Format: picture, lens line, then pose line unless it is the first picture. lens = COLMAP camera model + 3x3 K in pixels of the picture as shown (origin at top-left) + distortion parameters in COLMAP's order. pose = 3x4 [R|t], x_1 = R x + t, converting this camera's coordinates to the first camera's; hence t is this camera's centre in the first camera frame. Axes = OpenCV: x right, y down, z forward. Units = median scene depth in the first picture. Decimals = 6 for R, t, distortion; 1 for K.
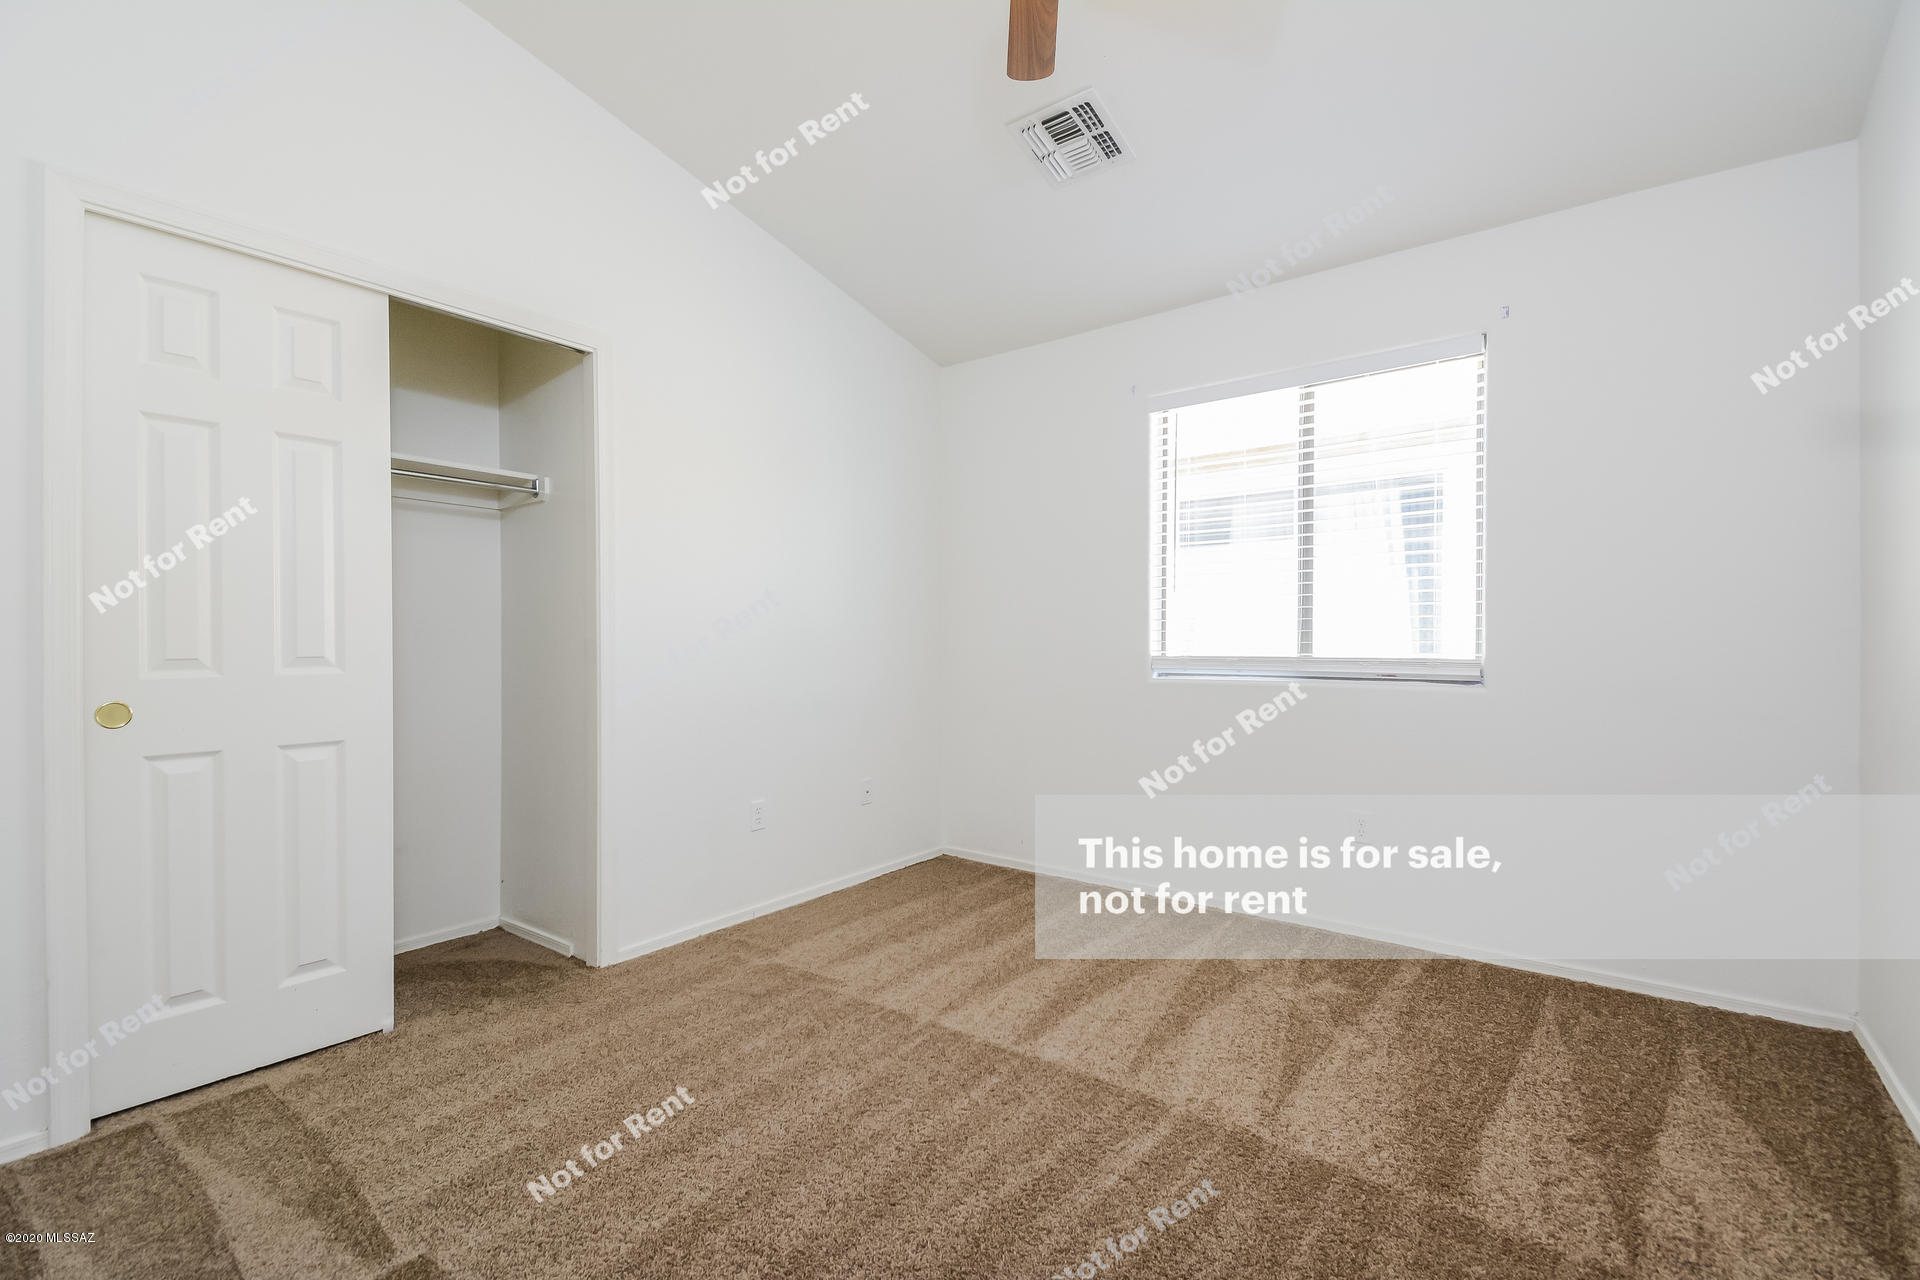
lens RADIAL K [[837.3, 0, 971.8], [0, 837.3, 636.5], [0, 0, 1]] dist [0.001389, 0.000346]
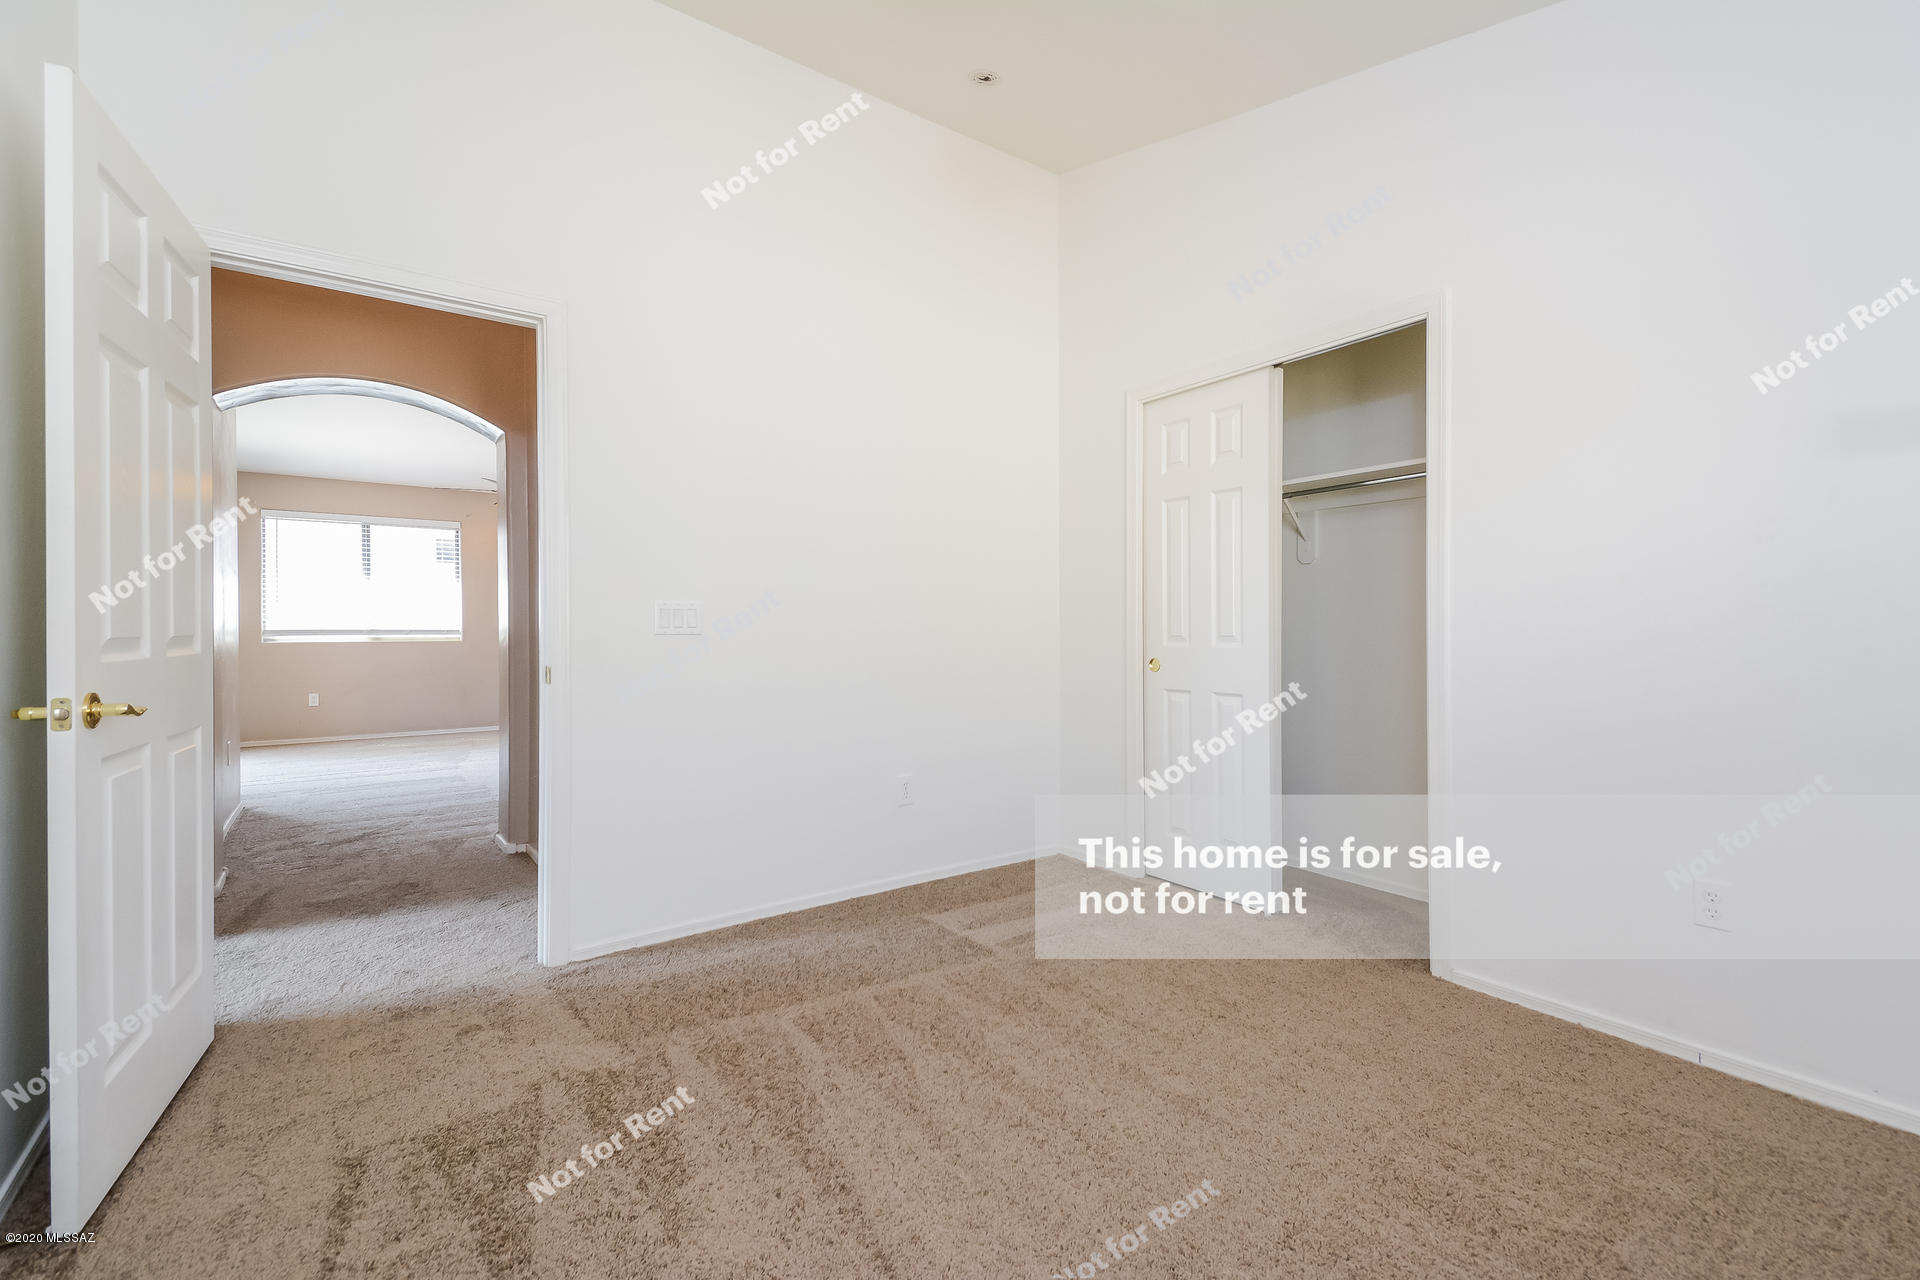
lens RADIAL K [[790.8, 0, 966.8], [0, 790.8, 630.7], [0, 0, 1]] dist [0.000421, -0.000024]
pose [[-0.283067, 0.009314, -0.959055, 0.682563], [0.007797, 0.999942, 0.007409, 0.001158], [0.959068, -0.005381, -0.283124, 0.939639]]
